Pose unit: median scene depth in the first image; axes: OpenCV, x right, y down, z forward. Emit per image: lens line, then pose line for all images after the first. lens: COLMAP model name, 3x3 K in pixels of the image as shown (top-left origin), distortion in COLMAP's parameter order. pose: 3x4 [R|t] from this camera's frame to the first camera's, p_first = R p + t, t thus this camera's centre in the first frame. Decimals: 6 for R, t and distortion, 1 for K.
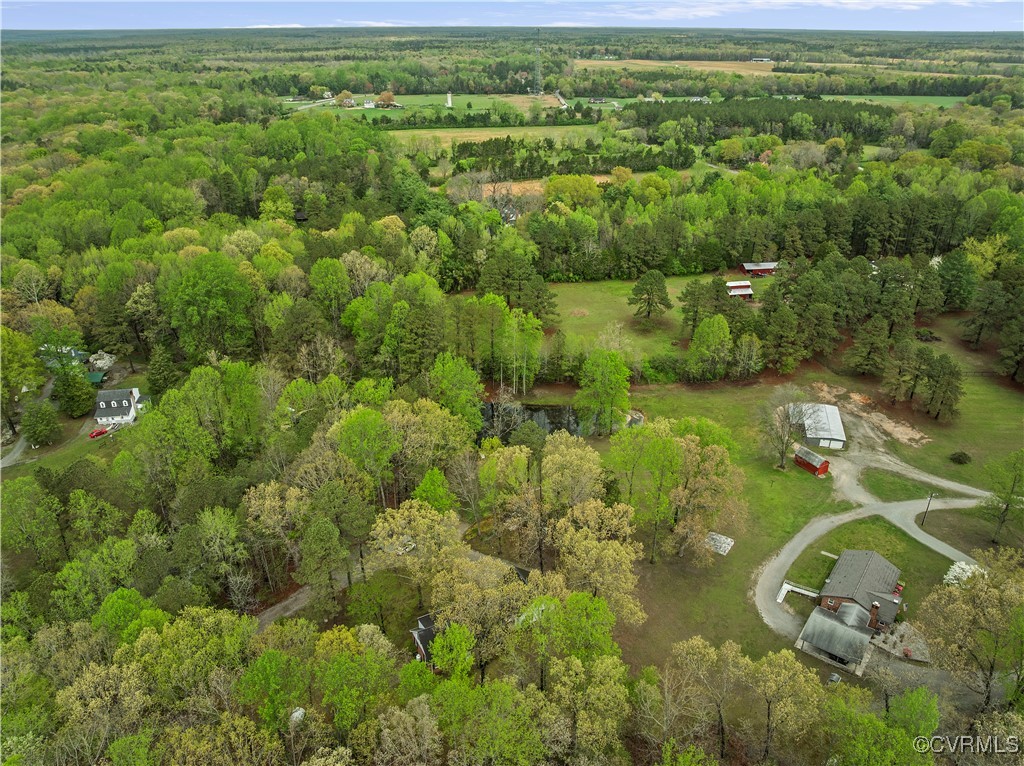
lens RADIAL K [[722.4, 0, 517.5], [0, 722.4, 382.8], [0, 0, 1]] dist [-0.052039, 0.020348]
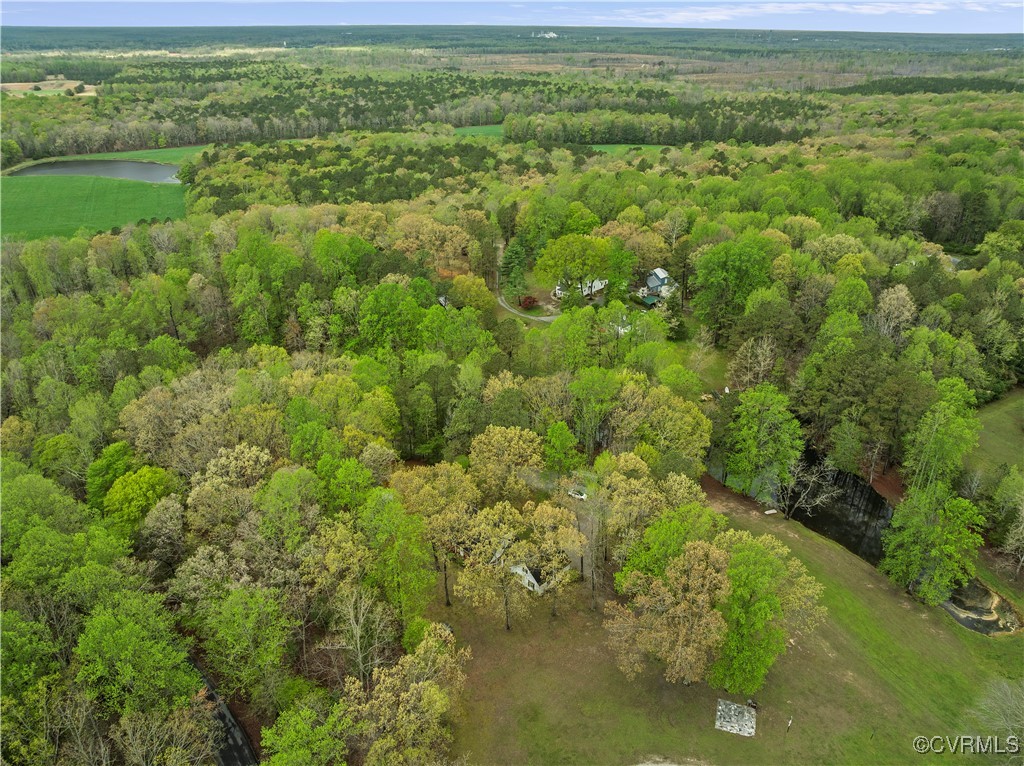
lens RADIAL K [[720.0, 0, 517.5], [0, 720.0, 381.6], [0, 0, 1]] dist [-0.052779, 0.024448]
pose [[0.311375, 0.426399, -0.849253, 0.259411], [-0.430776, 0.859918, 0.273812, -0.069940], [0.847041, 0.280580, 0.451439, 0.139258]]
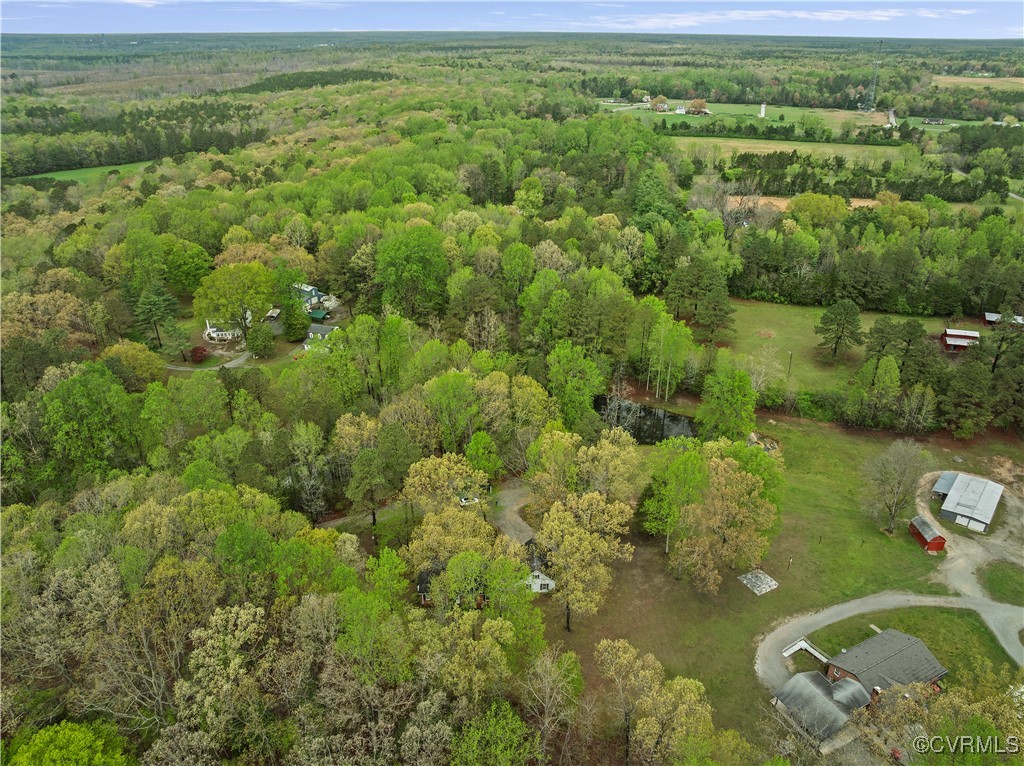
lens RADIAL K [[720.0, 0, 517.5], [0, 720.0, 381.6], [0, 0, 1]] dist [-0.052779, 0.024448]
pose [[0.901434, 0.194442, -0.386794, 0.114497], [-0.197503, 0.979772, 0.032246, -0.000625], [0.385240, 0.047325, 0.921602, 0.001195]]
